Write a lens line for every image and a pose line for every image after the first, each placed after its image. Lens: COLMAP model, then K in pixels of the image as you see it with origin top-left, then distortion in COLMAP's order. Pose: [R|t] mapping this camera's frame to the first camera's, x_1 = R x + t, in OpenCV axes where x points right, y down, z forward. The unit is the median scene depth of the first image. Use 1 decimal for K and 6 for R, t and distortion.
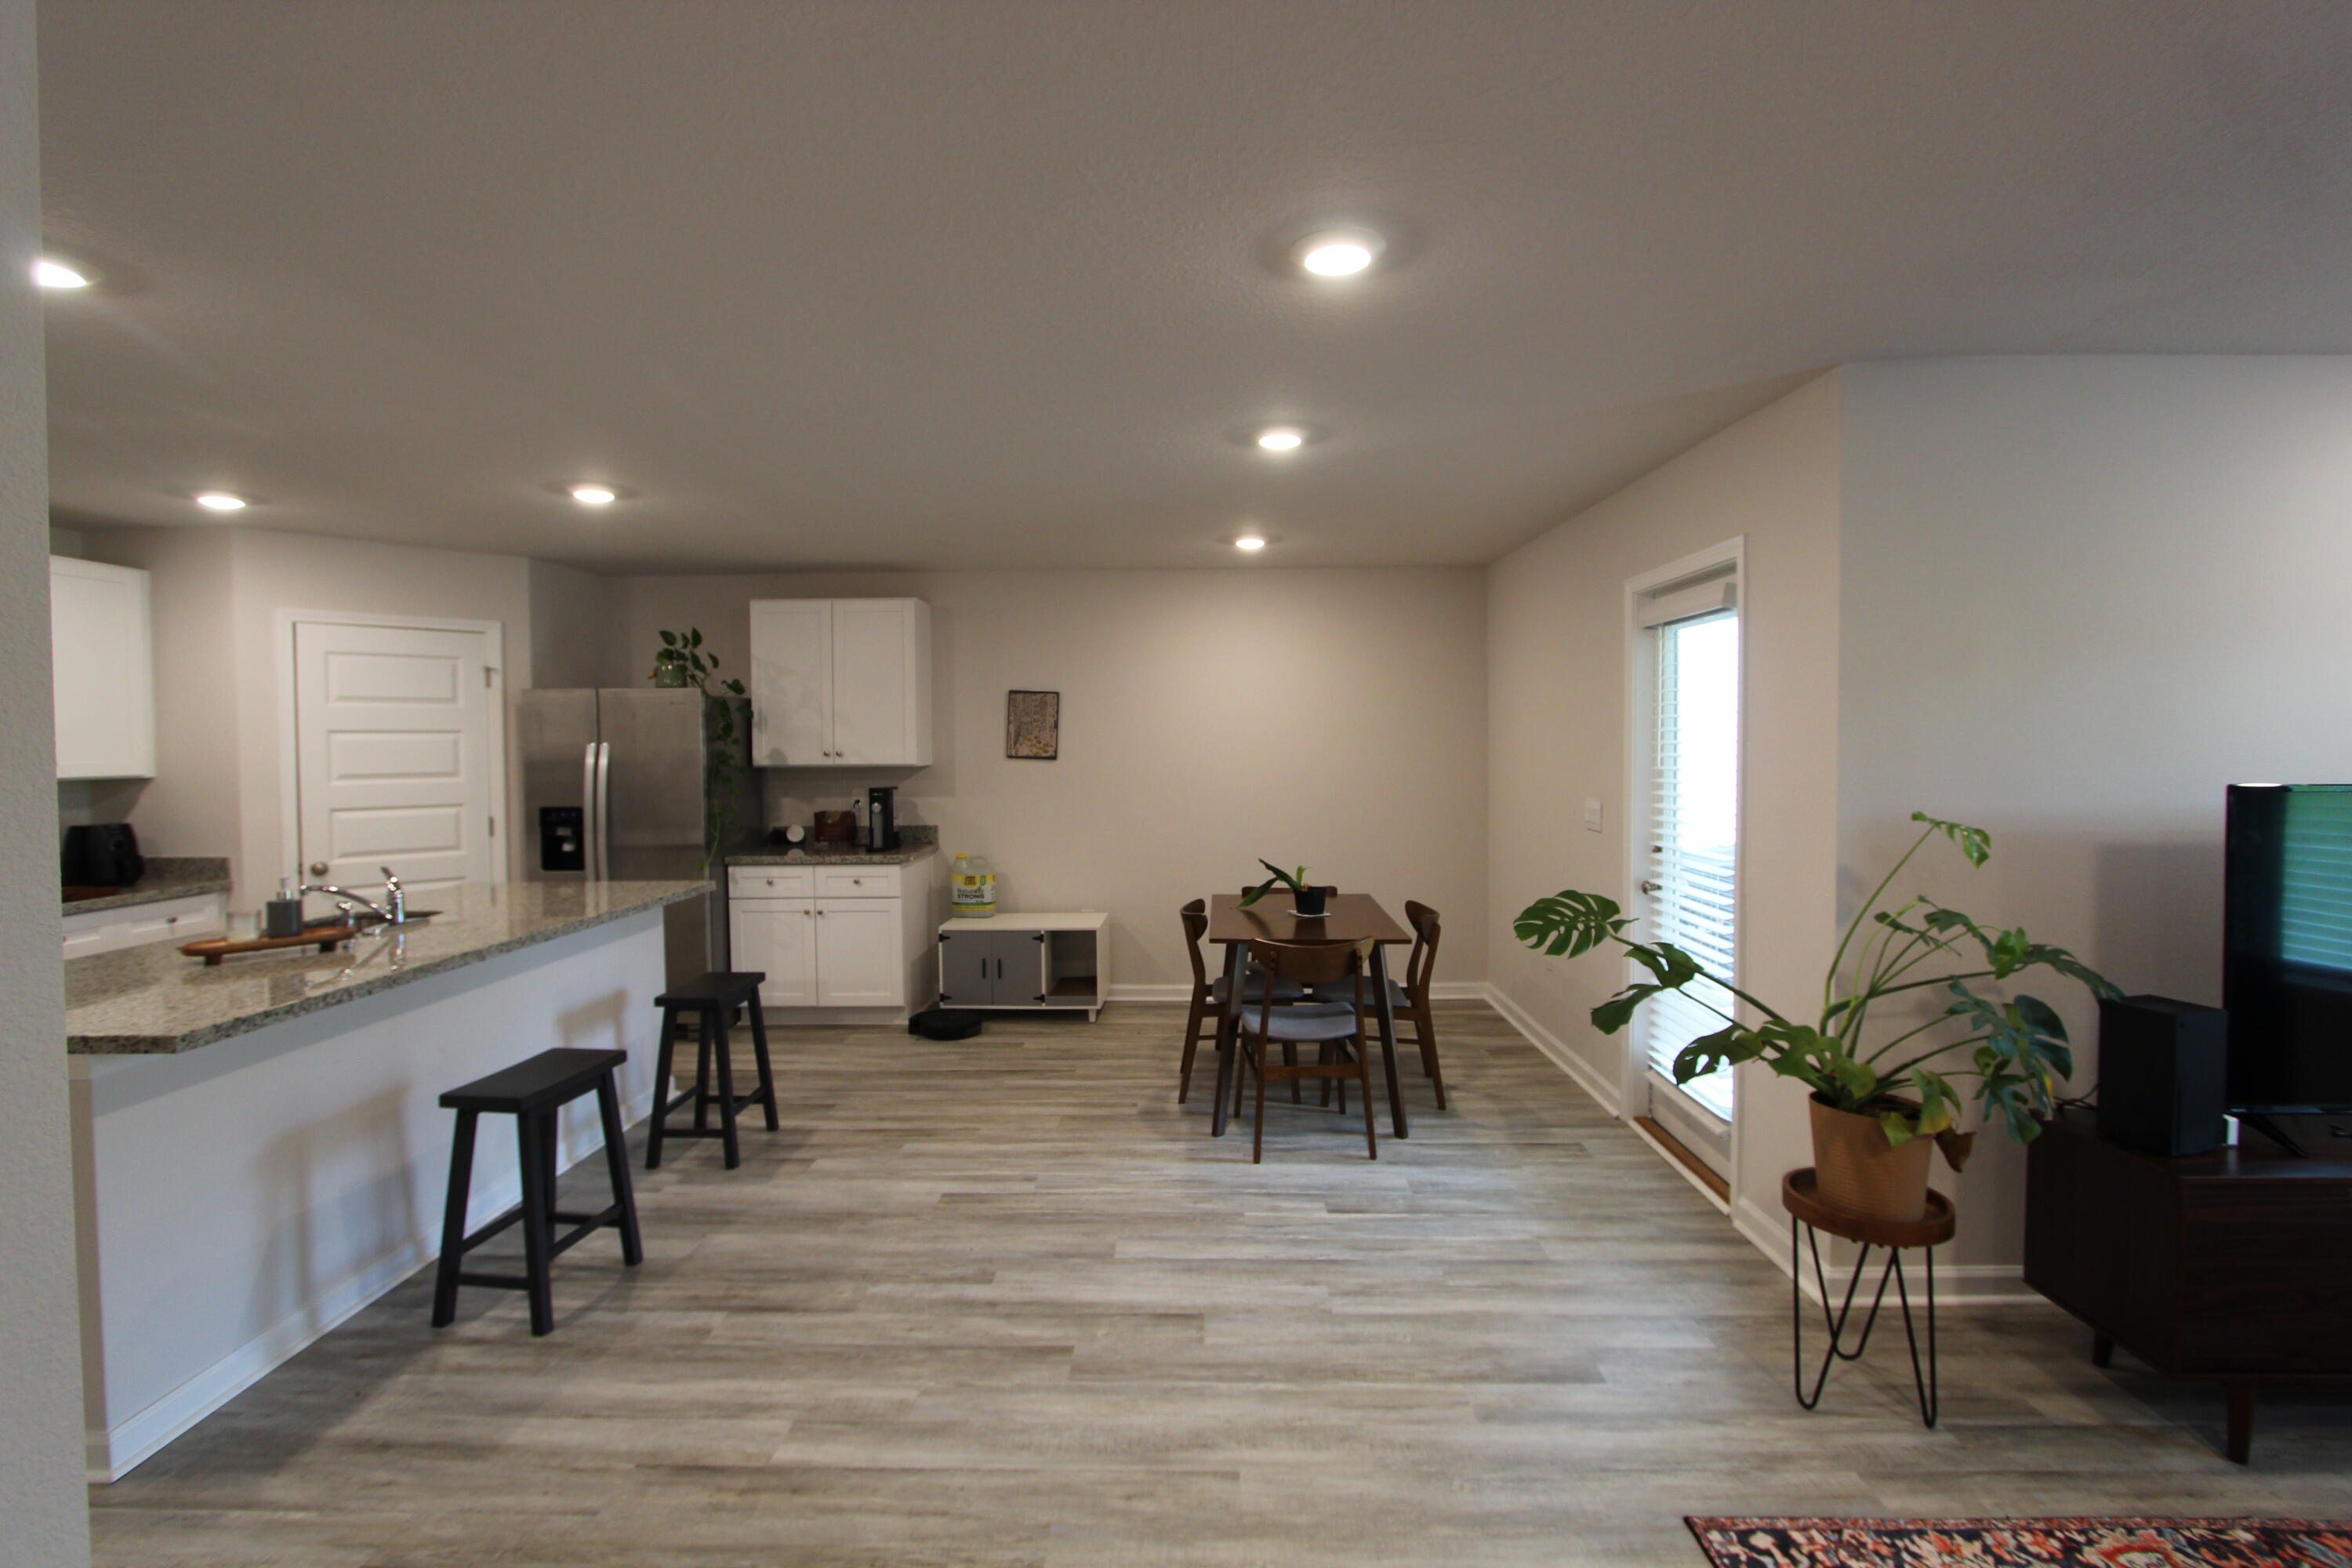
lens RADIAL K [[1088.3, 0, 1176.4], [0, 1088.3, 780.0], [0, 0, 1]] dist [-0.020313, 0.003855]
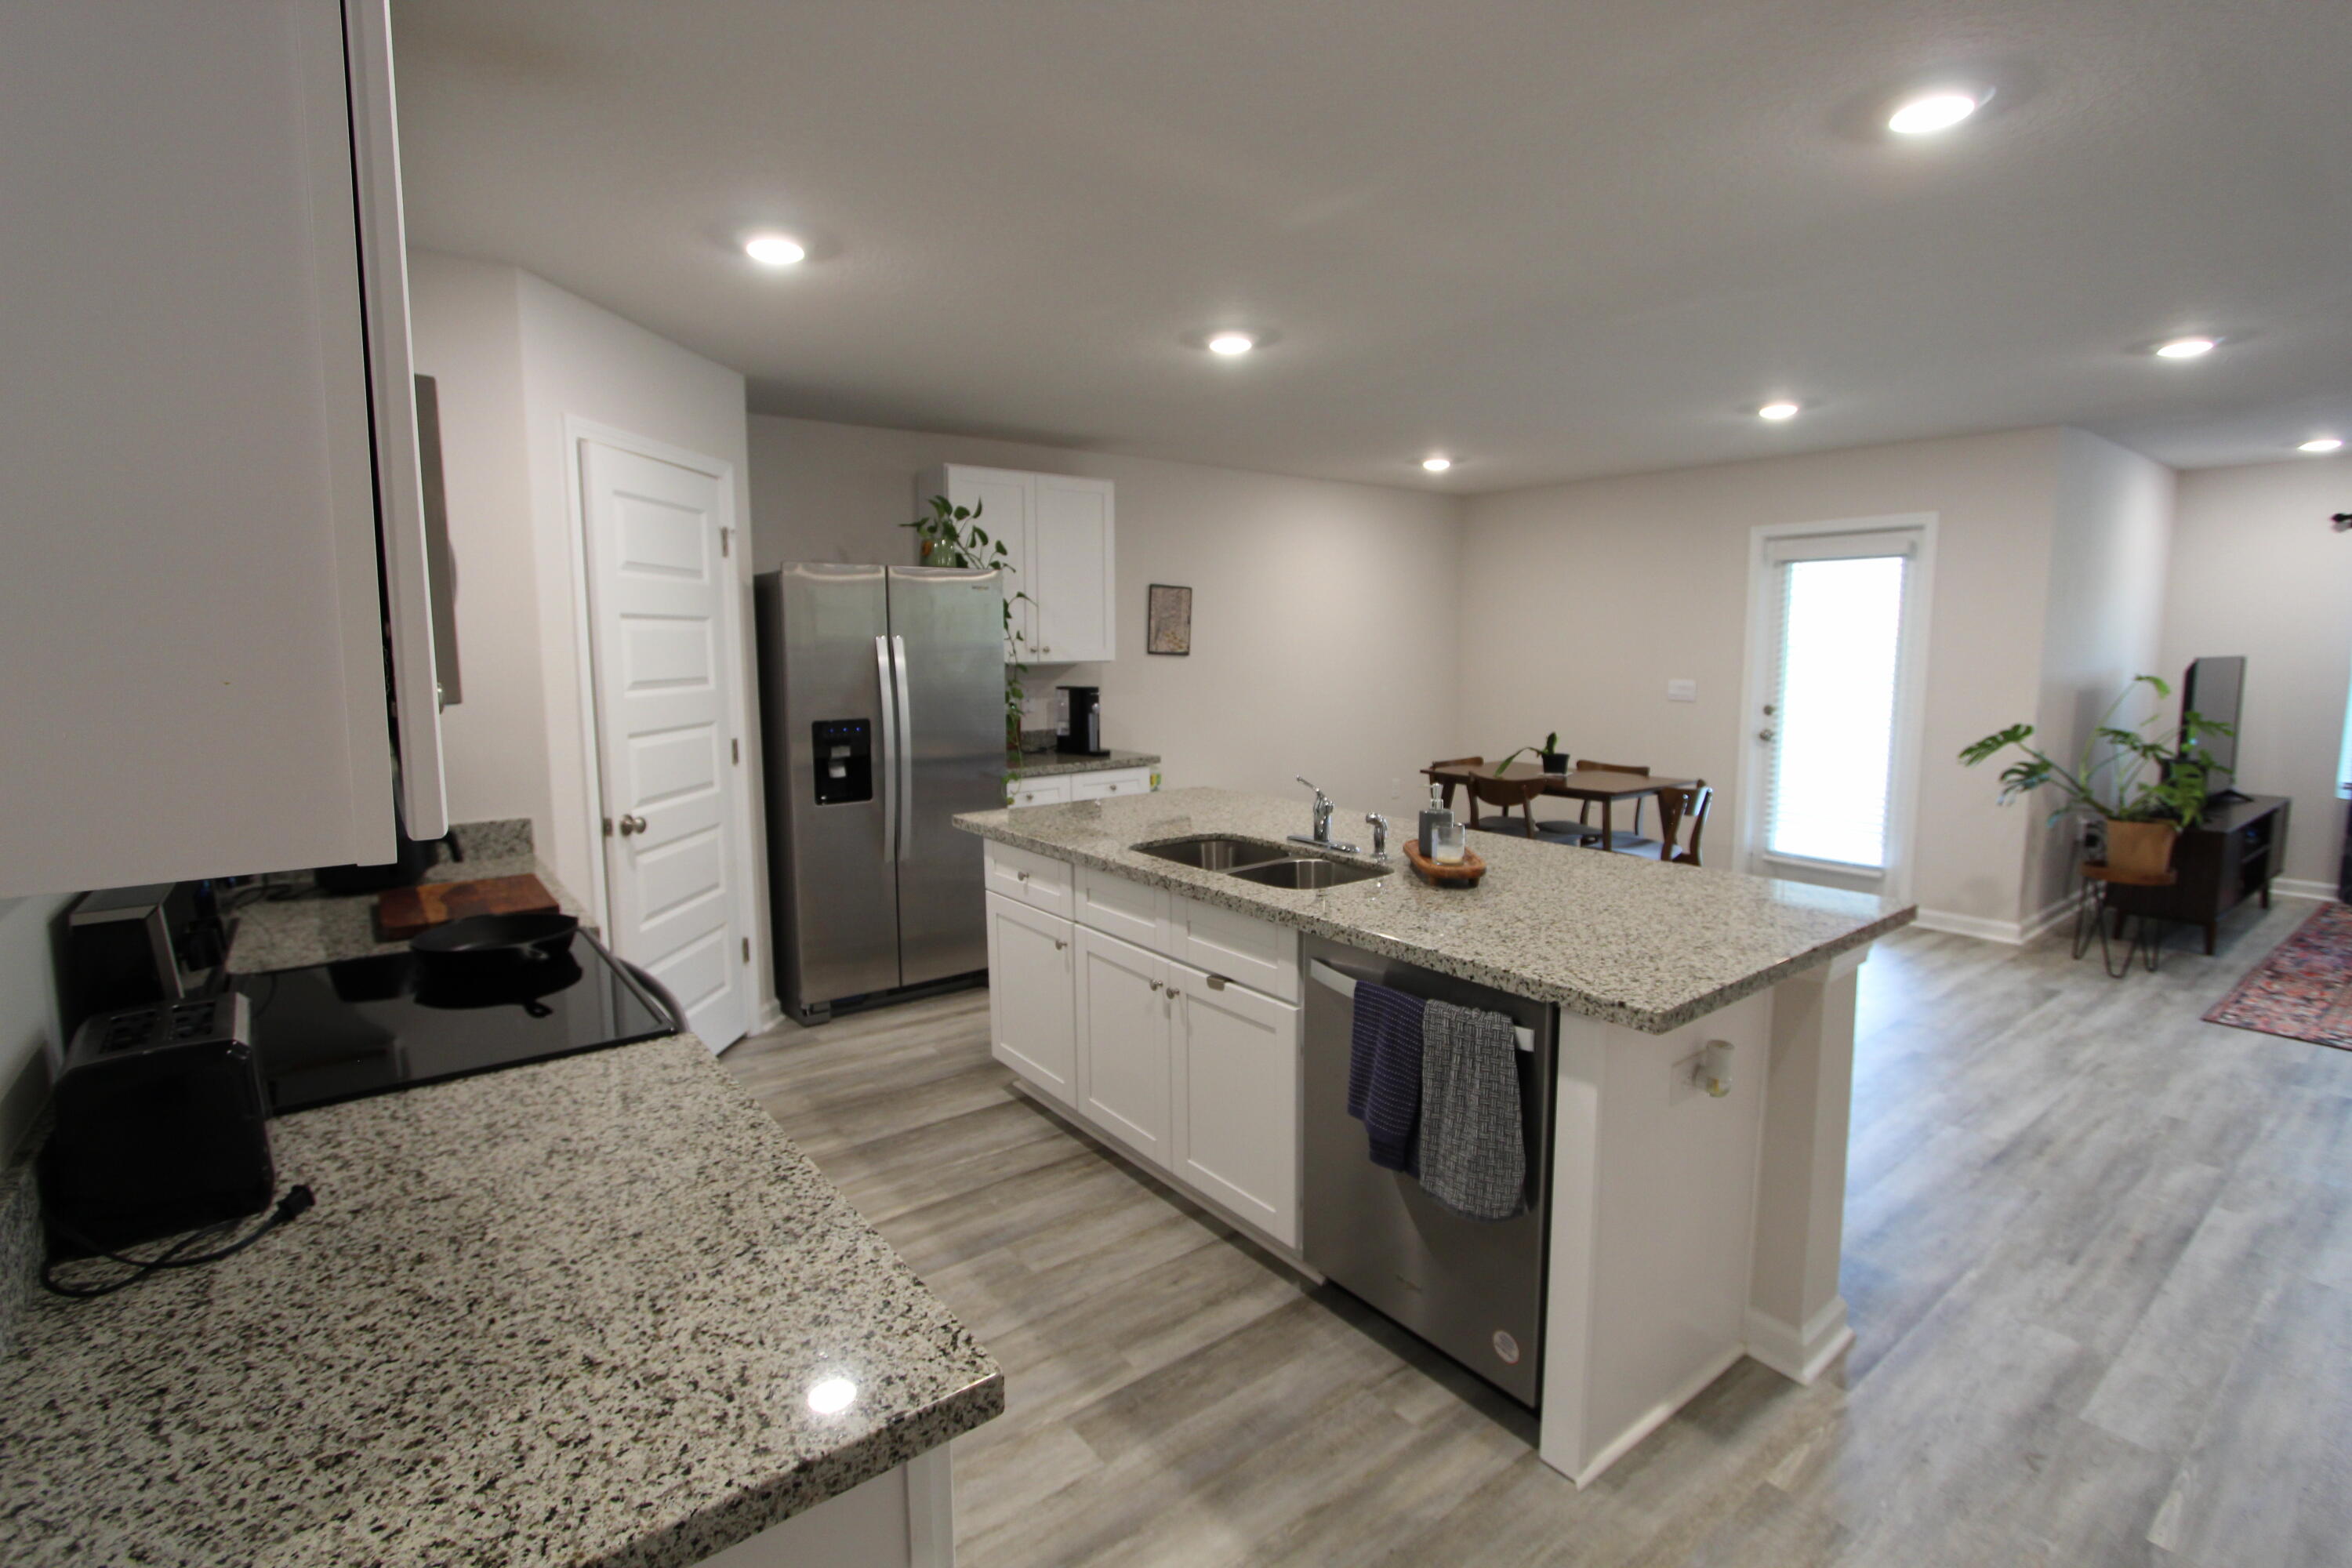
lens RADIAL K [[1088.3, 0, 1178.4], [0, 1088.3, 772.8], [0, 0, 1]] dist [-0.020313, 0.003855]
pose [[0.780736, -0.073004, 0.620581, -1.177823], [0.023328, 0.995865, 0.087804, 0.000515], [-0.624425, -0.054075, 0.779211, 0.343613]]
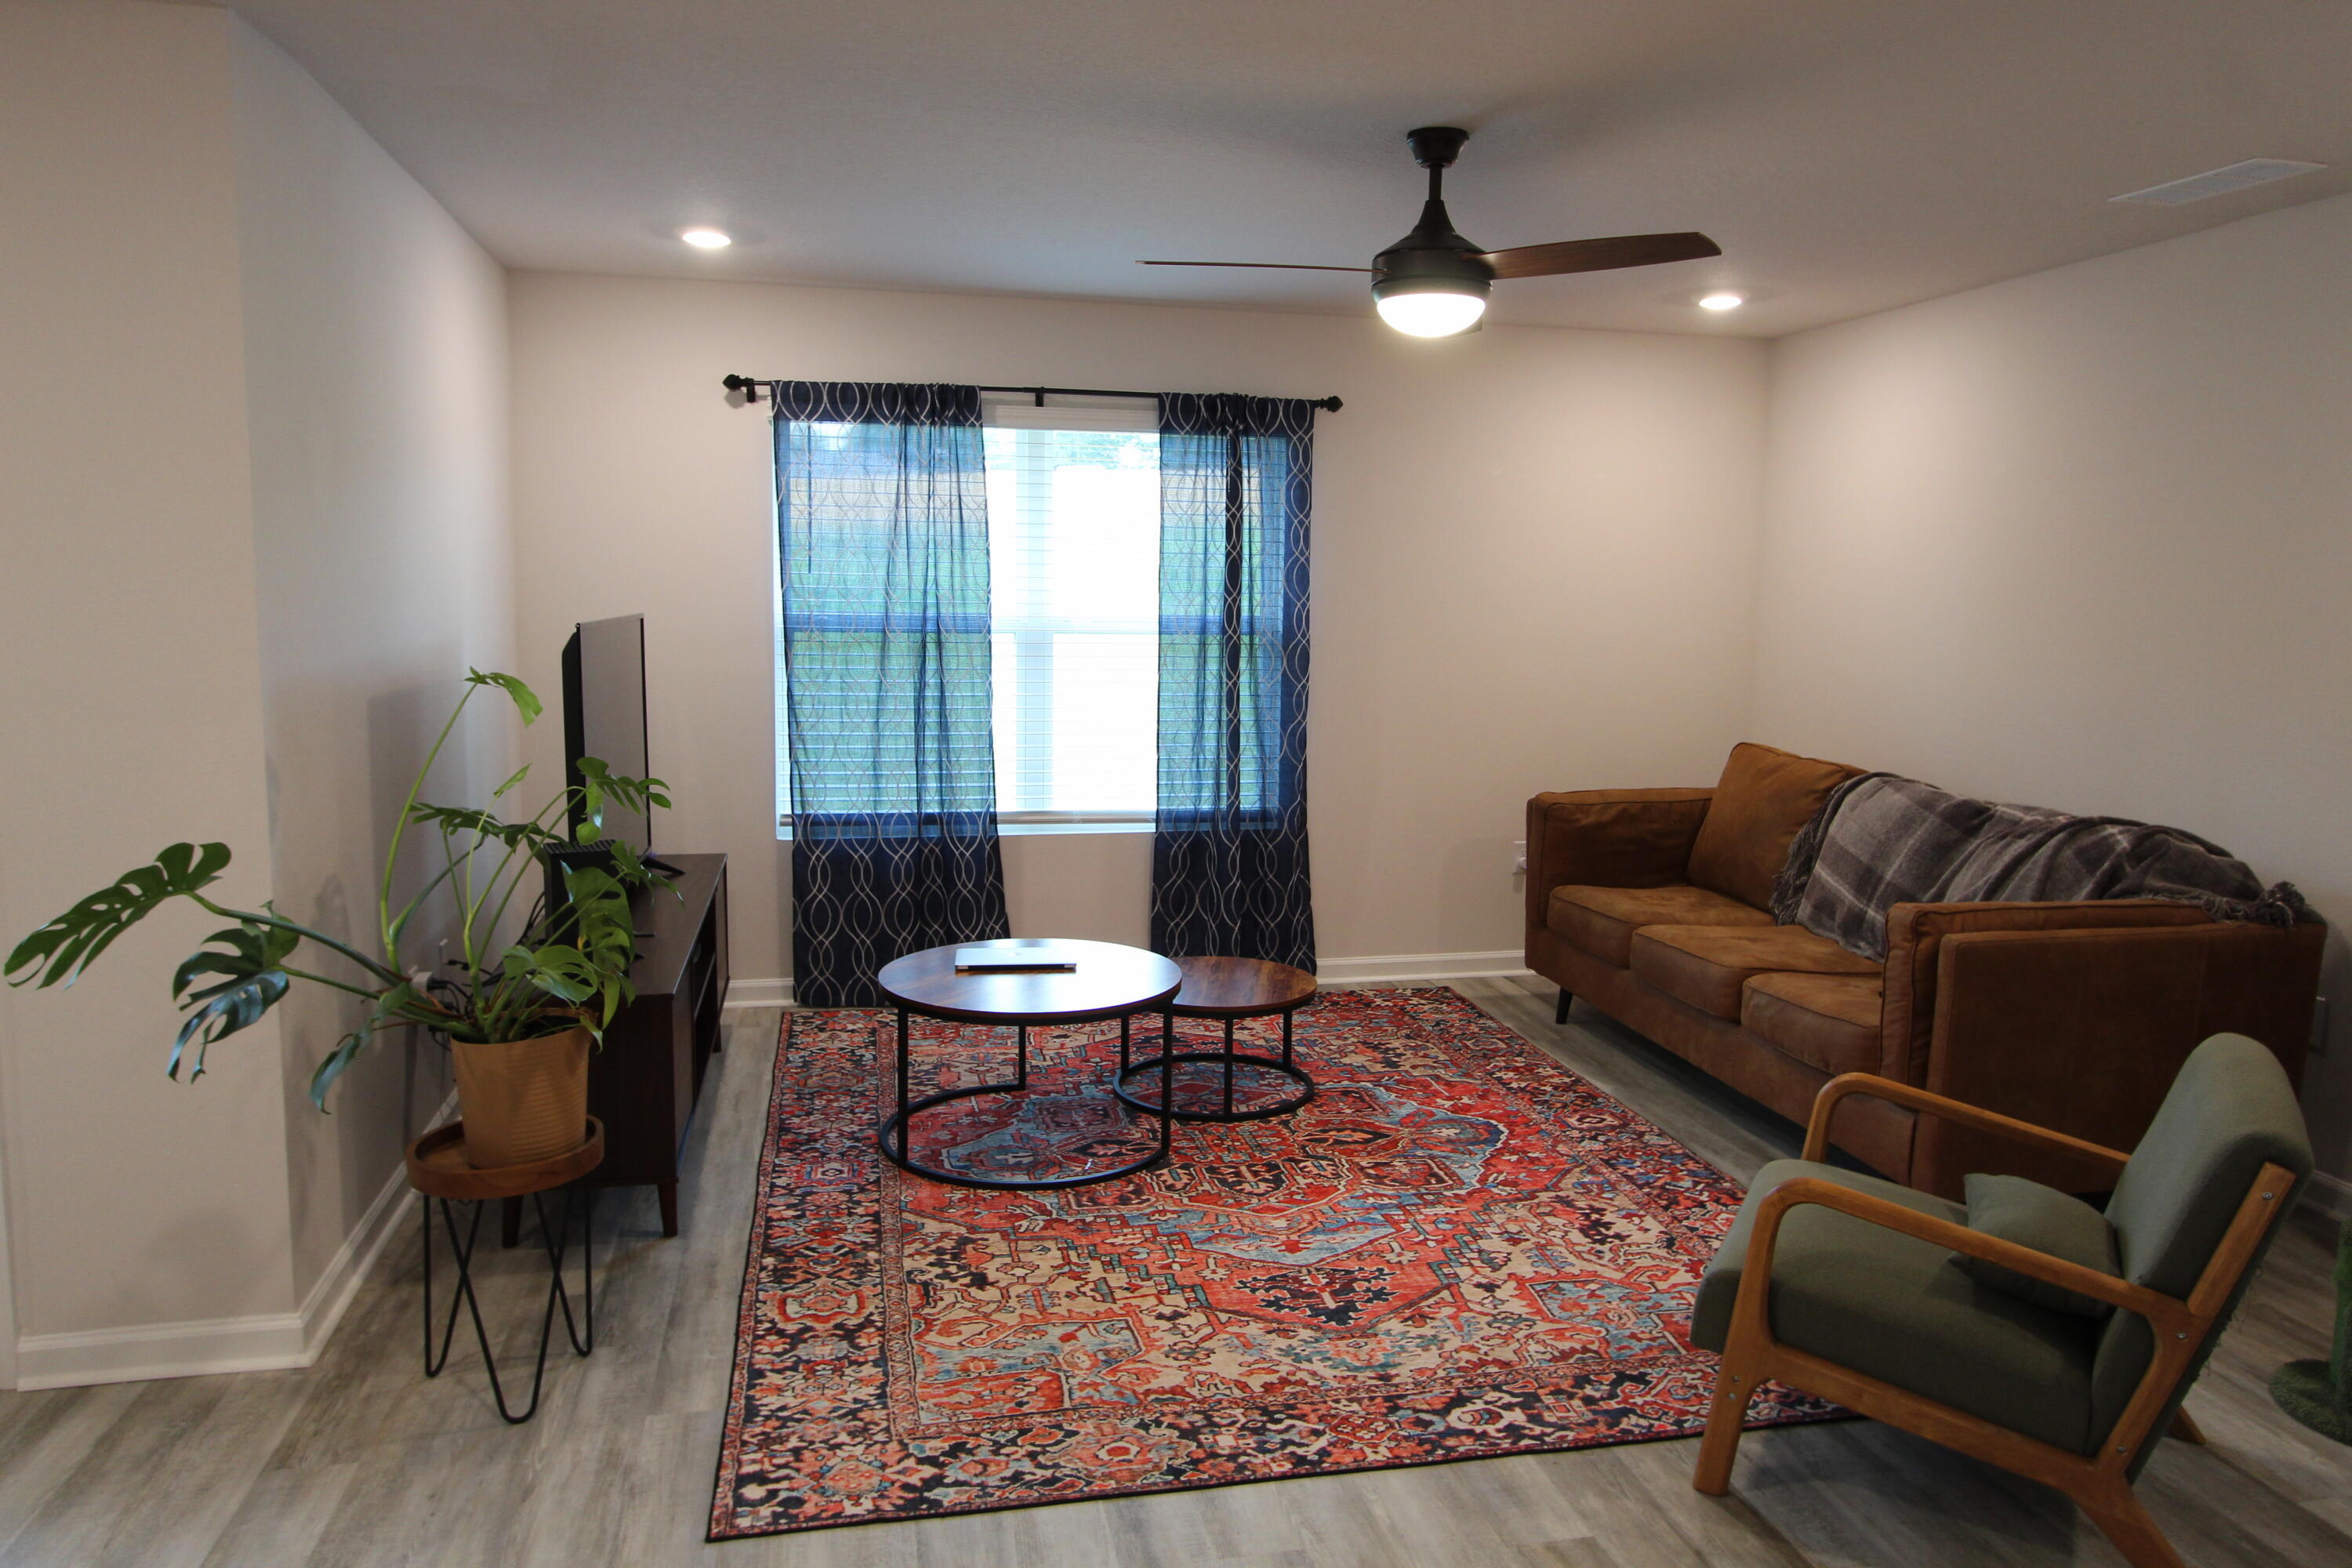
lens RADIAL K [[1568.0, 0, 1181.7], [0, 1568.0, 770.7], [0, 0, 1]] dist [-0.008726, 0.007119]
pose [[-0.237958, -0.113326, 0.964642, -0.359032], [0.022864, 0.992241, 0.122208, -0.014179], [-0.971006, 0.051136, -0.233521, 0.469538]]
